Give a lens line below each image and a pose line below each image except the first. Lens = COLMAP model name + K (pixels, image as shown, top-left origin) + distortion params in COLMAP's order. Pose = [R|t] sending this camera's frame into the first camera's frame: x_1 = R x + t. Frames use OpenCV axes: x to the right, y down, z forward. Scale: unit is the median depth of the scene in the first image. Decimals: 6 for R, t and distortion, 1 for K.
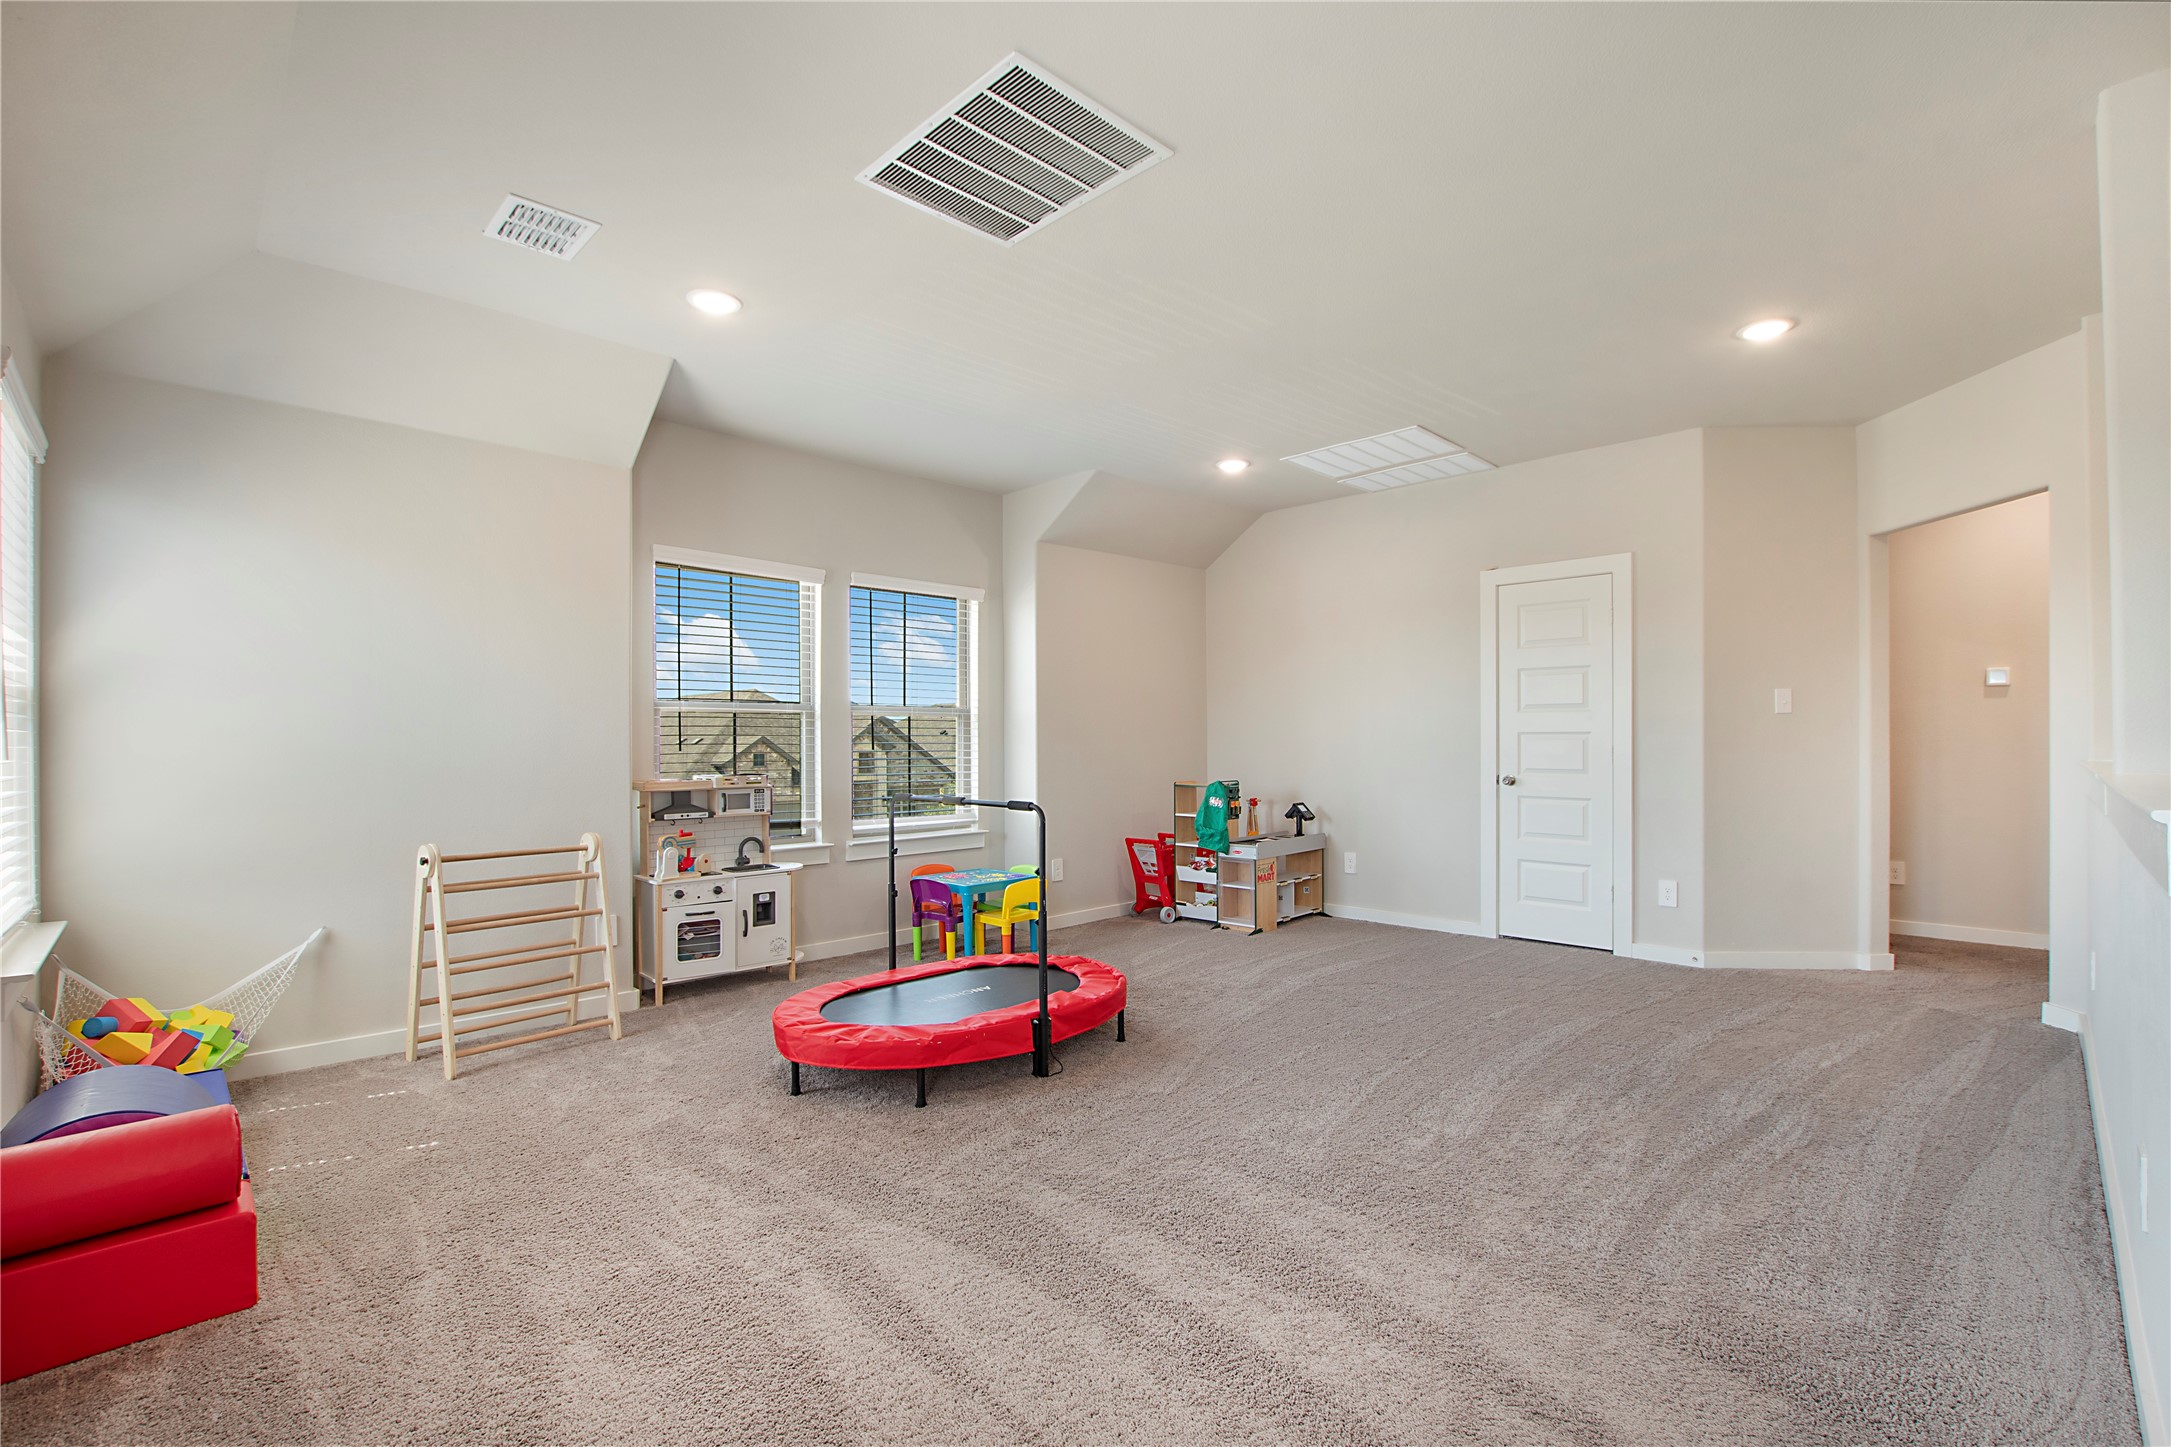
lens RADIAL K [[957.2, 0, 1091.1], [0, 957.2, 738.9], [0, 0, 1]] dist [-0.036158, 0.006433]
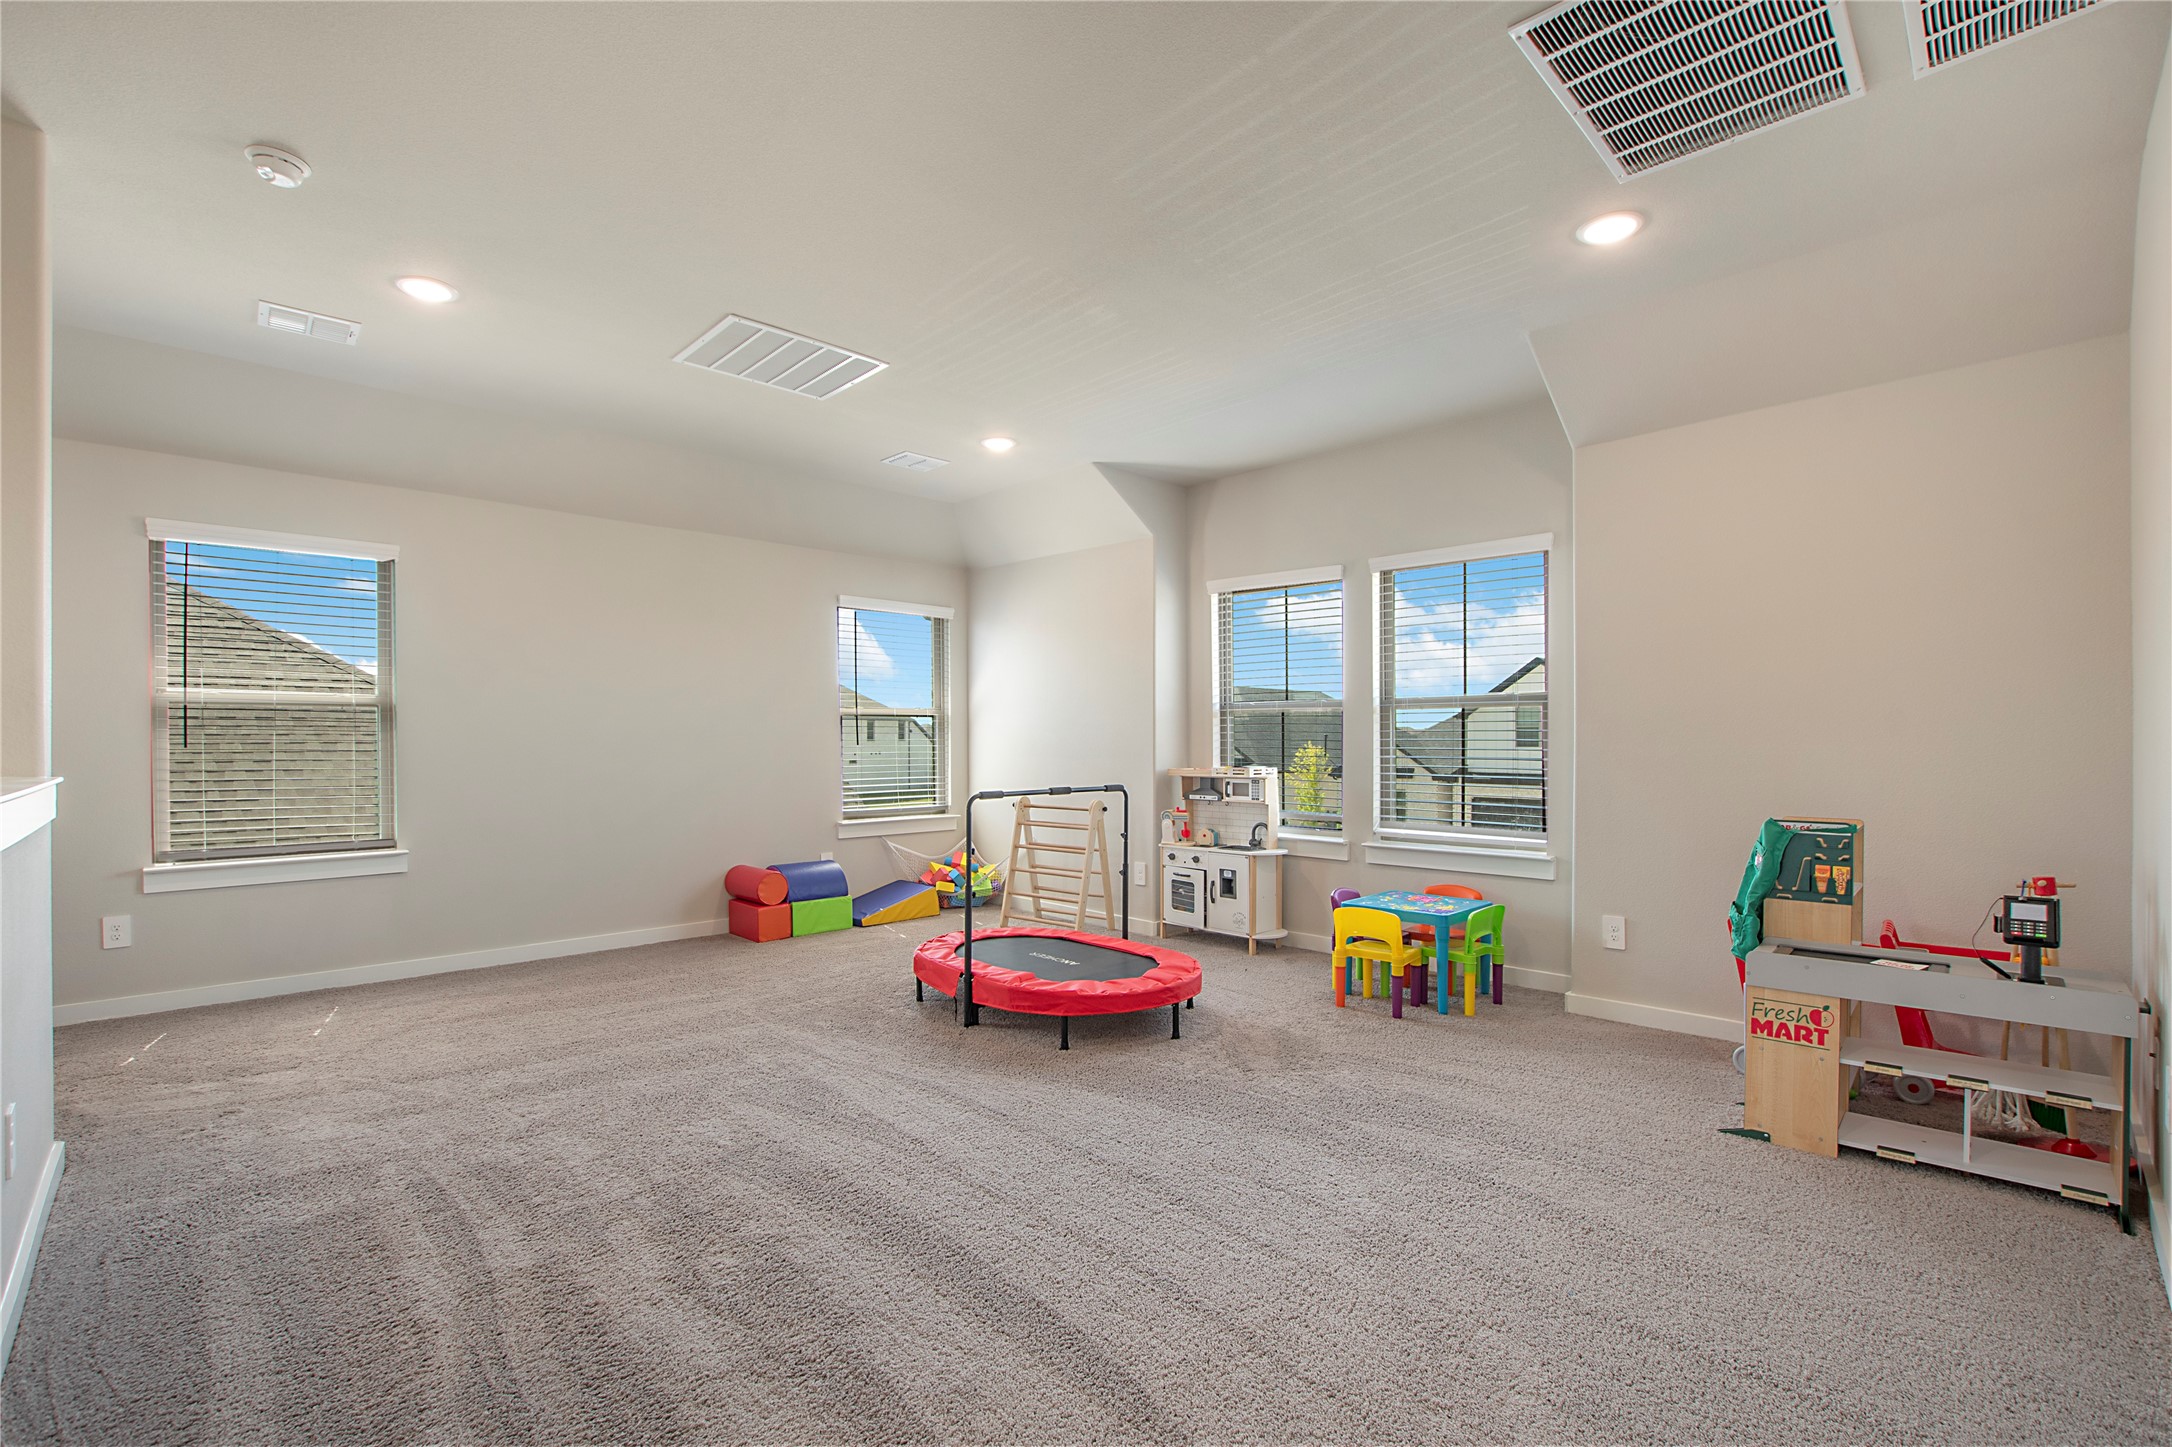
lens RADIAL K [[957.6, 0, 1091.6], [0, 957.6, 738.9], [0, 0, 1]] dist [-0.036158, 0.006433]
pose [[0.007970, 0.001588, -0.999967, 0.818311], [0.001534, 0.999998, 0.001601, 0.001734], [0.999967, -0.001547, 0.007967, 0.836633]]
